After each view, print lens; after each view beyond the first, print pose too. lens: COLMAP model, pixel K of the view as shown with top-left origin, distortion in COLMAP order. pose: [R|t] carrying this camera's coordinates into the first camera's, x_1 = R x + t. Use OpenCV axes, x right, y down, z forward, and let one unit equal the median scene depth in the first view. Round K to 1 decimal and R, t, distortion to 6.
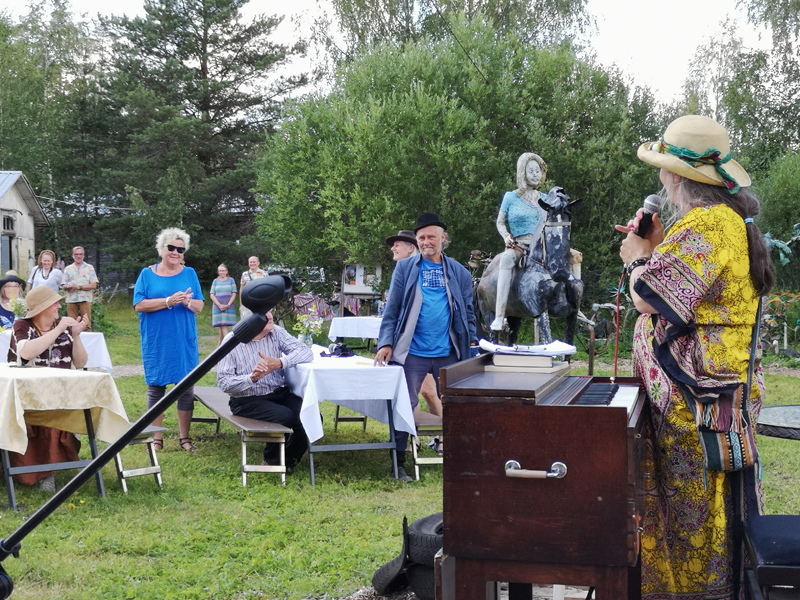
lens RADIAL K [[1194.0, 0, 397.2], [0, 1194.0, 315.6], [0, 0, 1]] dist [0.049798, 0.000000]
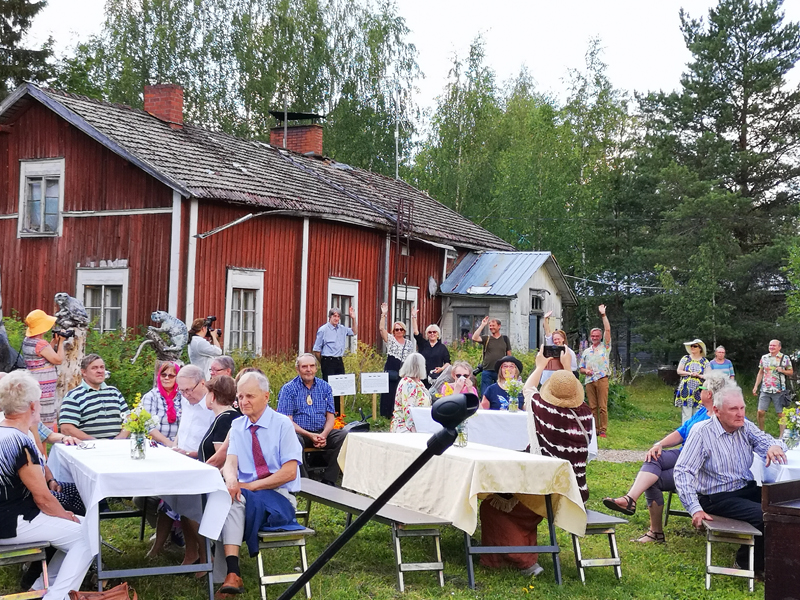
lens RADIAL K [[1246.4, 0, 392.7], [0, 1246.4, 324.6], [0, 0, 1]] dist [-0.002881, 0.000000]
pose [[0.903867, 0.010667, -0.427680, 0.021039], [-0.035311, 0.998138, -0.049733, -0.002415], [0.426353, 0.060054, 0.902561, -0.002258]]
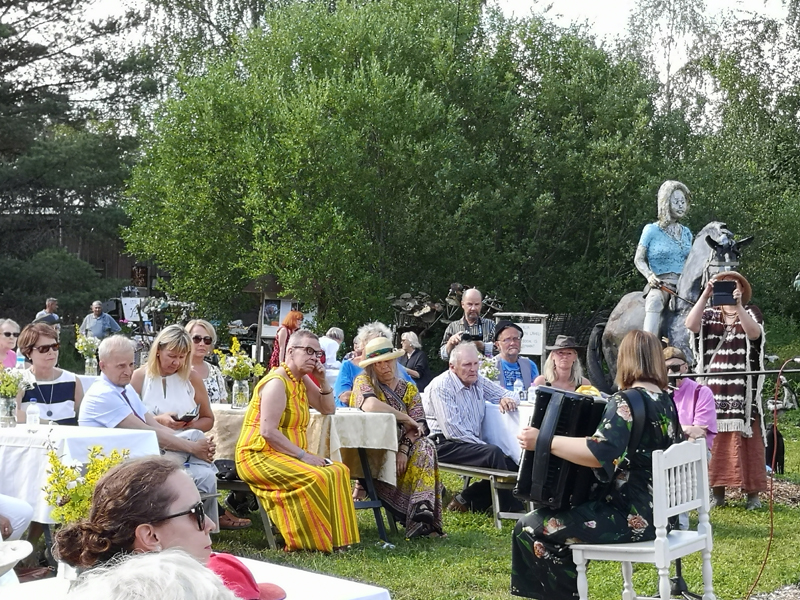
lens RADIAL K [[1894.8, 0, 397.6], [0, 1894.8, 300.4], [0, 0, 1]] dist [0.083276, 0.000000]
pose [[0.988538, 0.017538, 0.149951, -0.141878], [-0.011424, 0.999072, -0.041537, 0.005953], [-0.150541, 0.039348, 0.987820, -0.166420]]
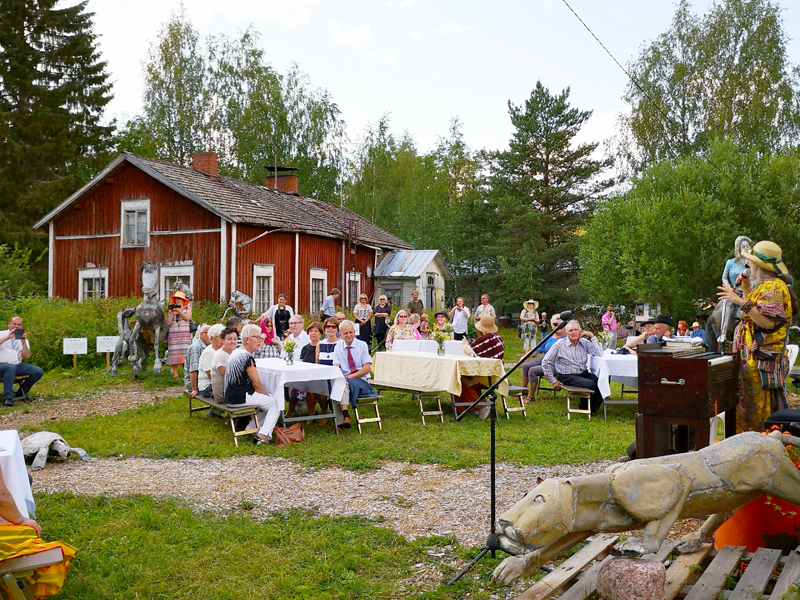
lens RADIAL K [[802.5, 0, 404.1], [0, 802.5, 319.0], [0, 0, 1]] dist [0.014360, 0.000000]
pose [[0.944531, -0.003214, -0.328407, 0.015310], [-0.004367, 0.999741, -0.022342, 0.003368], [0.328394, 0.022537, 0.944272, -0.100546]]
